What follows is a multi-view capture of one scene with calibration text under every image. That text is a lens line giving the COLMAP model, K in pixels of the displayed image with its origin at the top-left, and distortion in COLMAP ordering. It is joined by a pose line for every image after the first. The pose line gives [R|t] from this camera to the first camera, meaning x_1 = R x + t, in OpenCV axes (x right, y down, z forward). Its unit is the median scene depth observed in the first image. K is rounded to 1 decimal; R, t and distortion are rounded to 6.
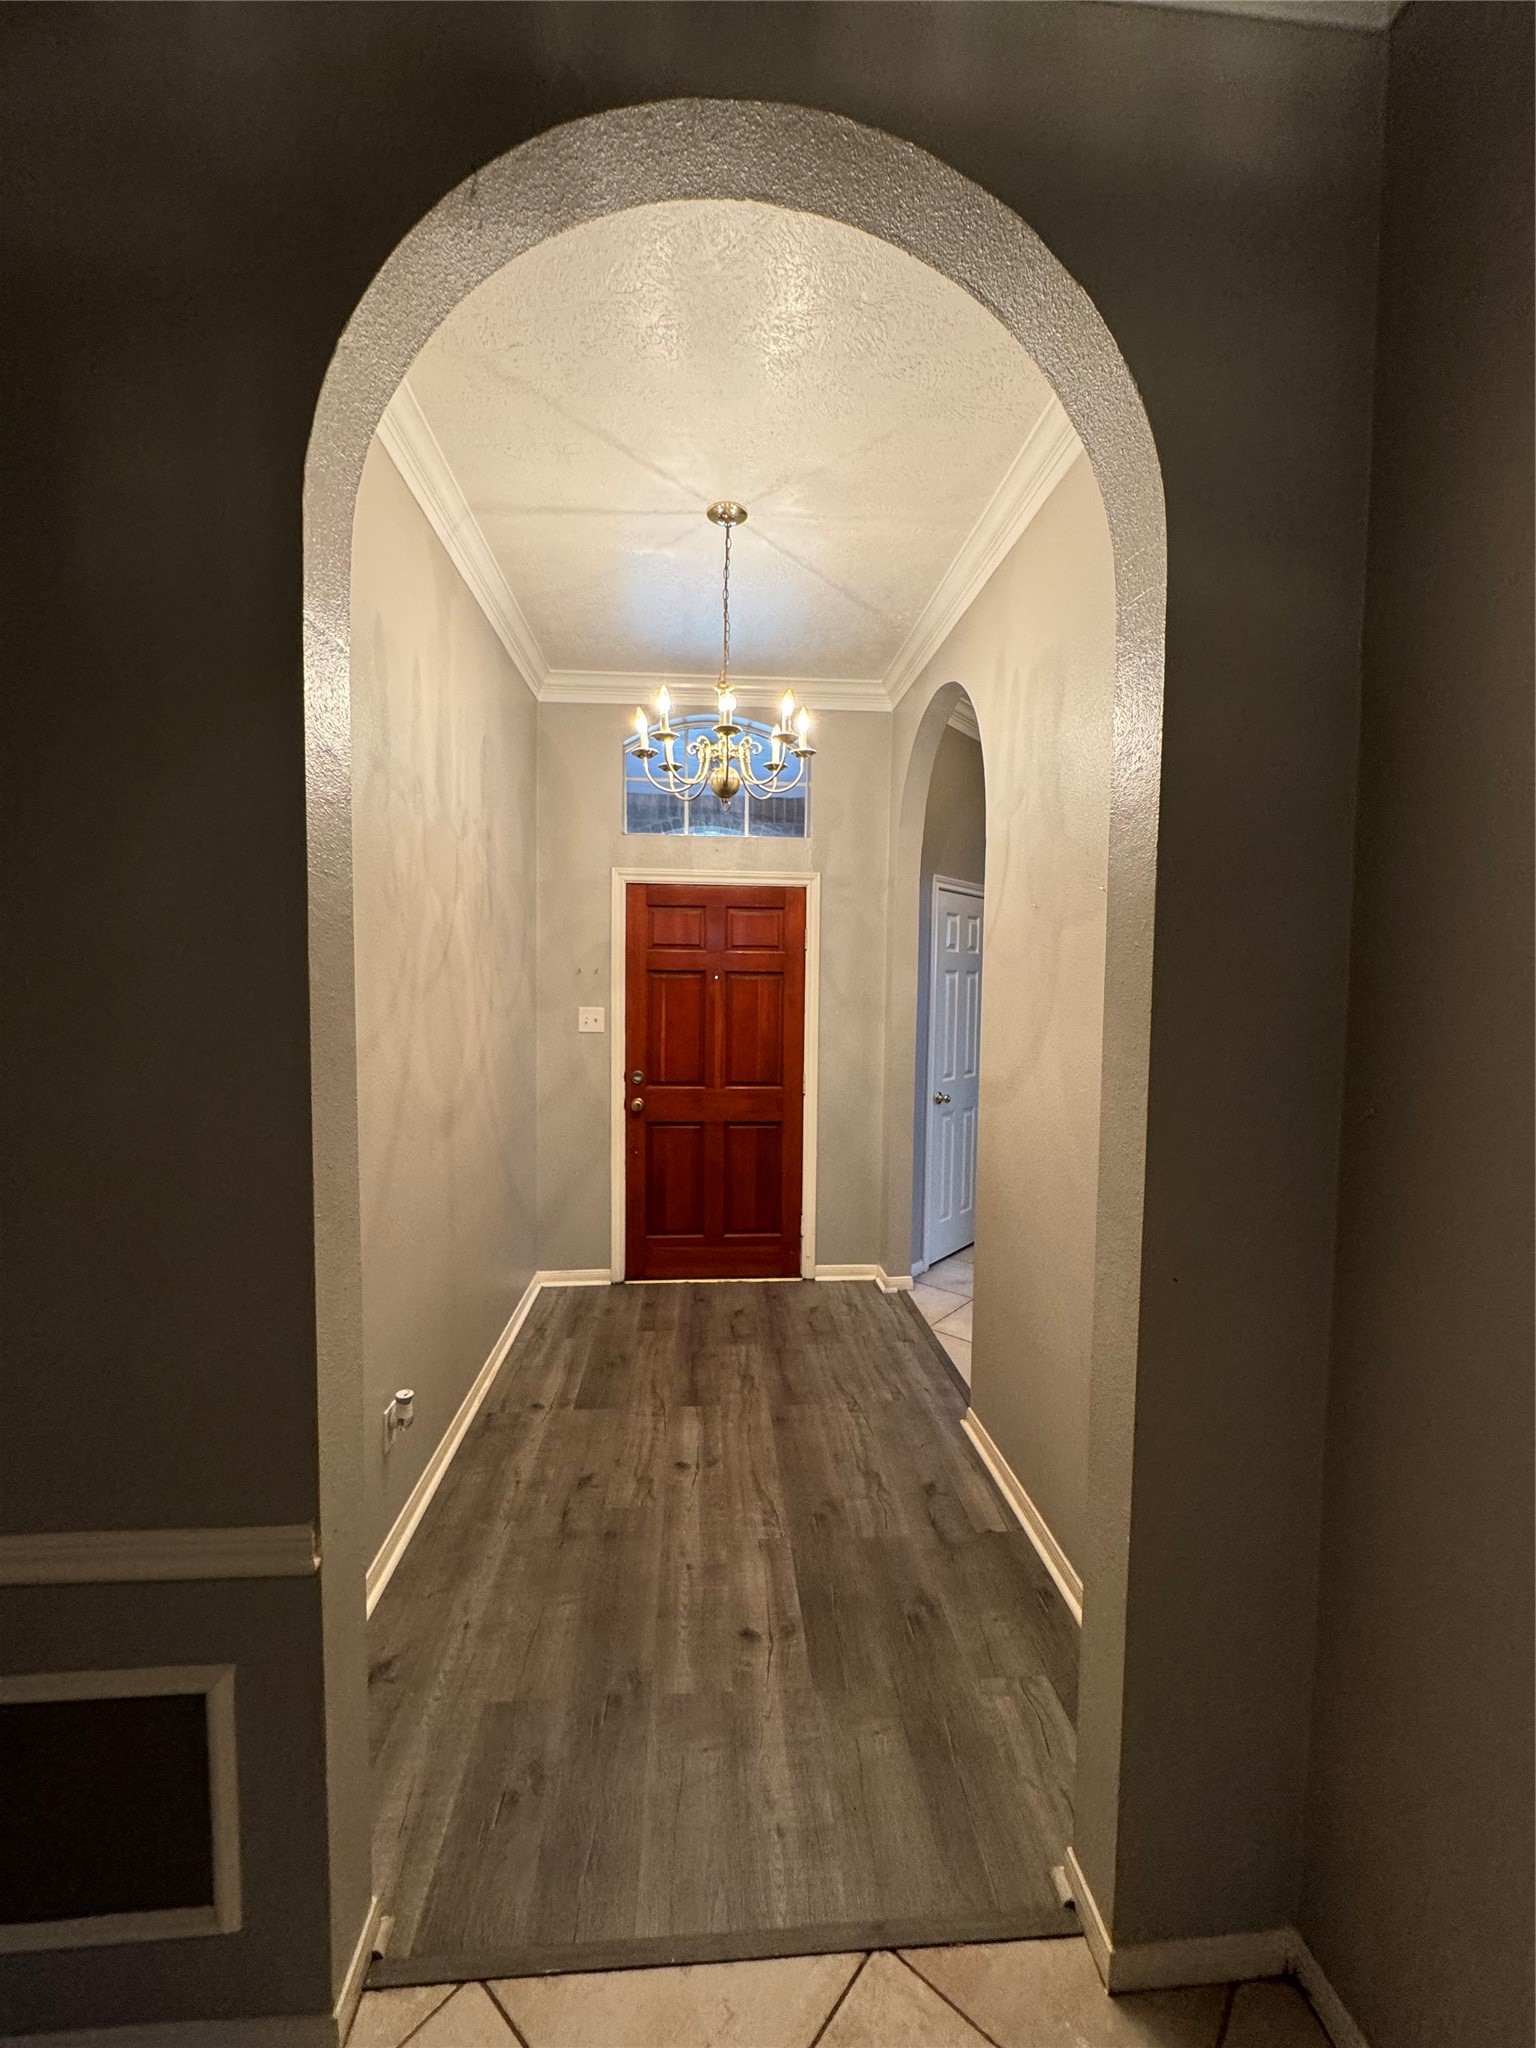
lens RADIAL K [[819.1, 0, 761.8], [0, 819.1, 1028.6], [0, 0, 1]] dist [-0.000561, -0.000115]
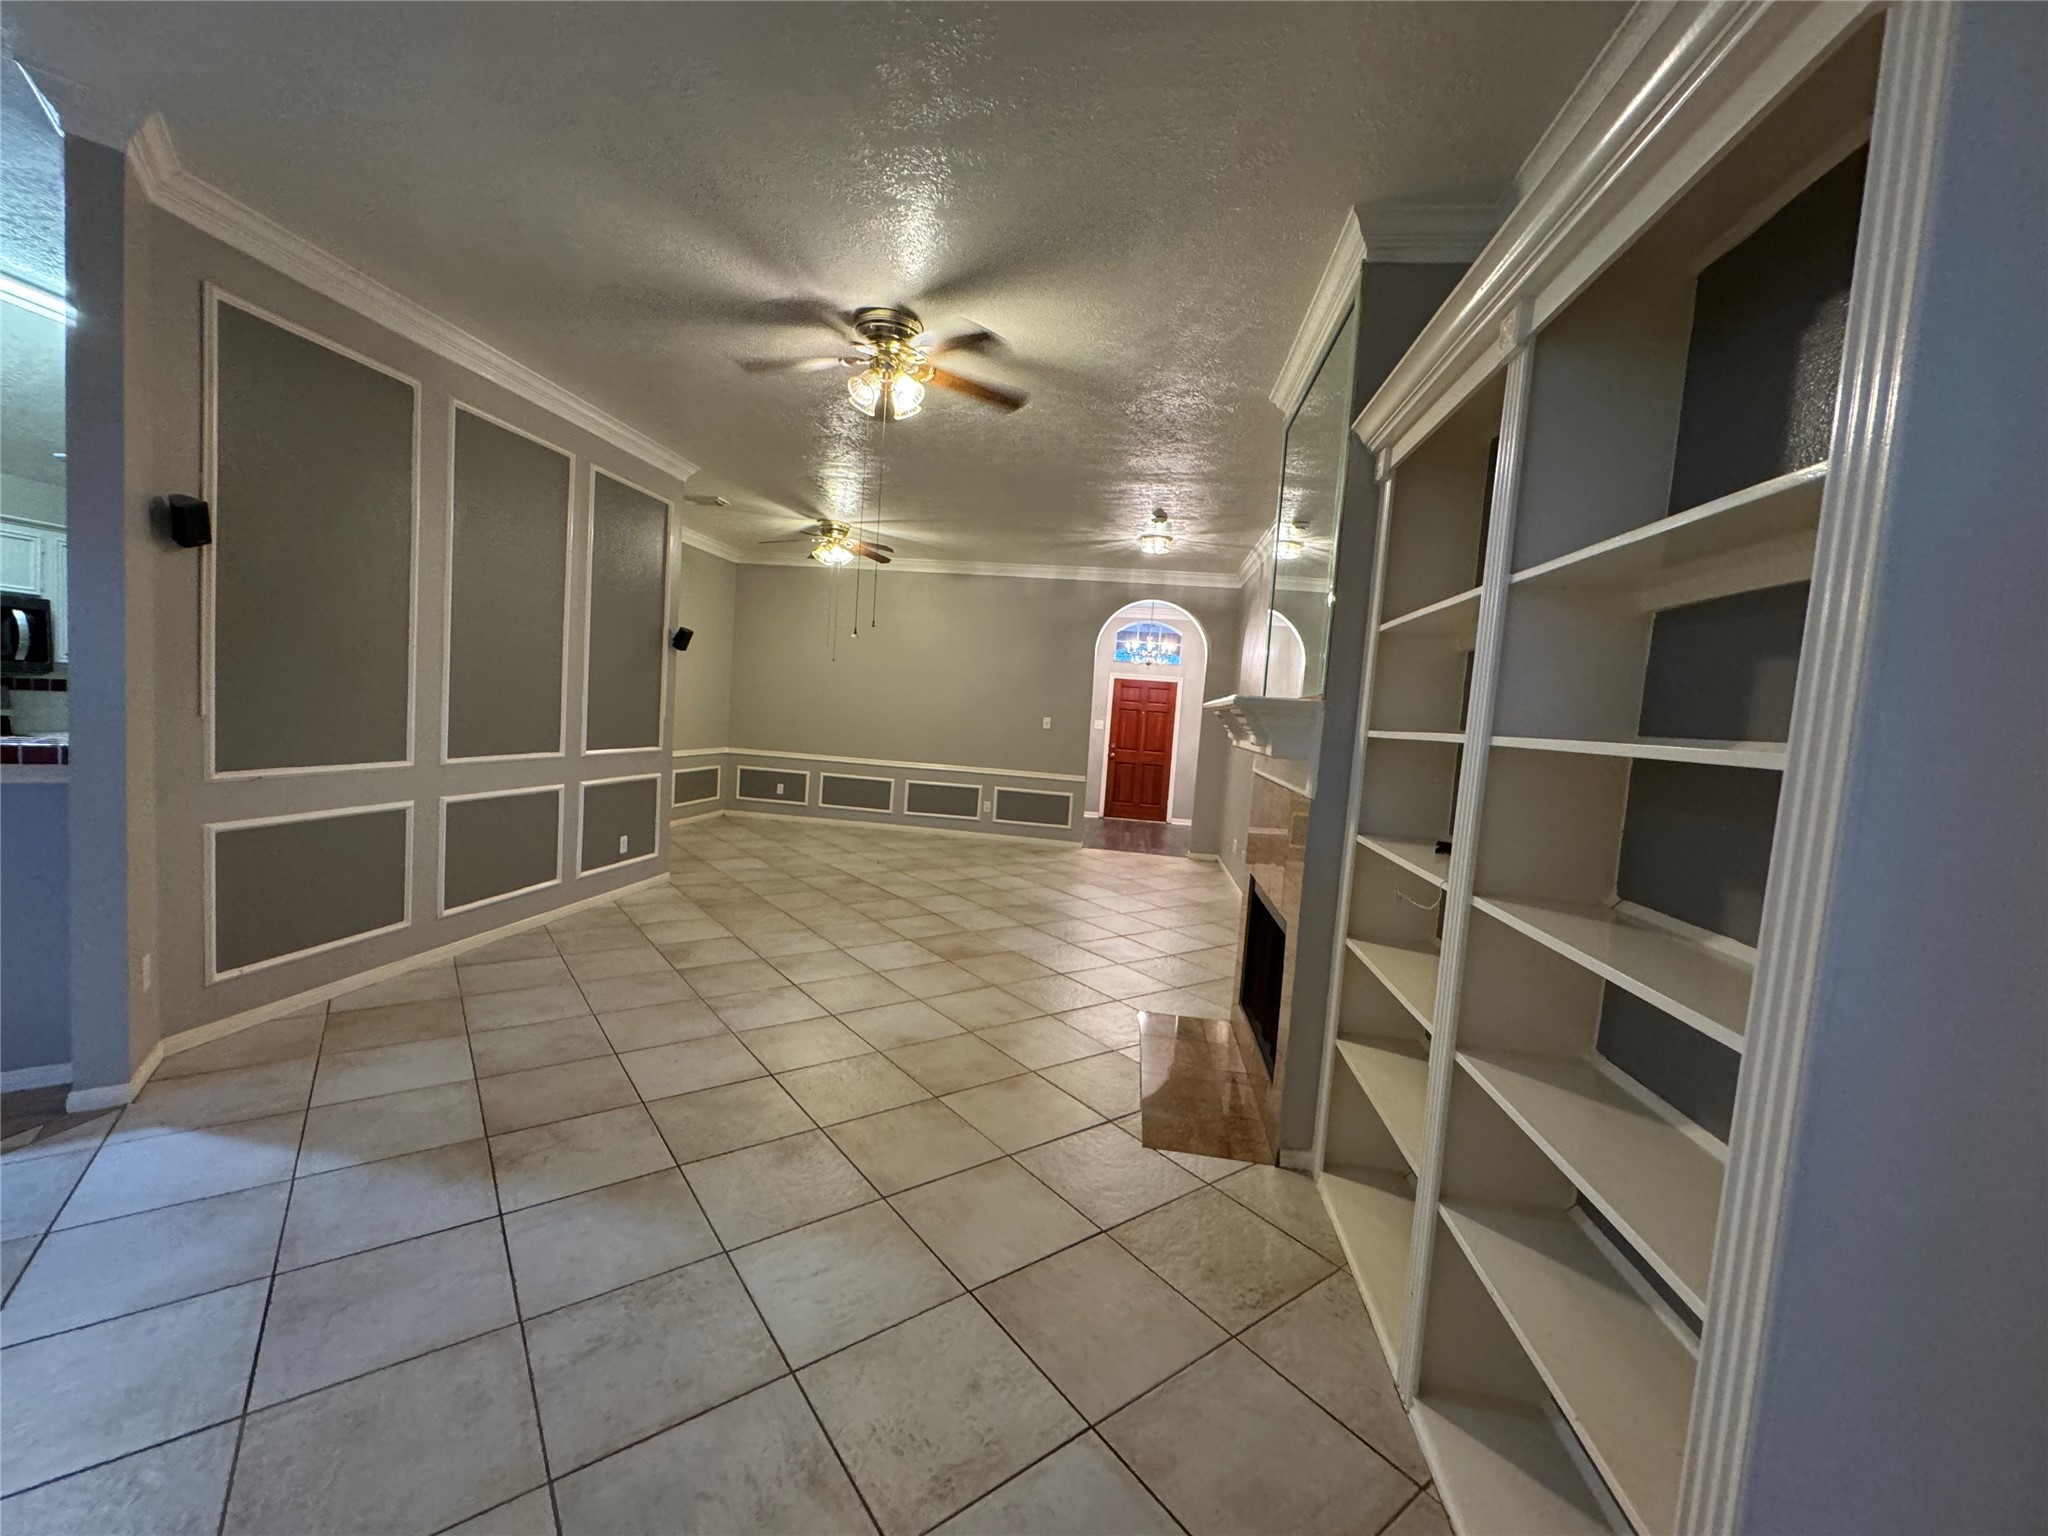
lens RADIAL K [[819.1, 0, 1018.6], [0, 819.1, 765.2], [0, 0, 1]] dist [-0.000561, -0.000115]
pose [[0.974558, 0.072530, -0.212076, 0.136287], [-0.072963, 0.997318, 0.005795, 0.133114], [0.211928, 0.009826, 0.977236, -1.852221]]
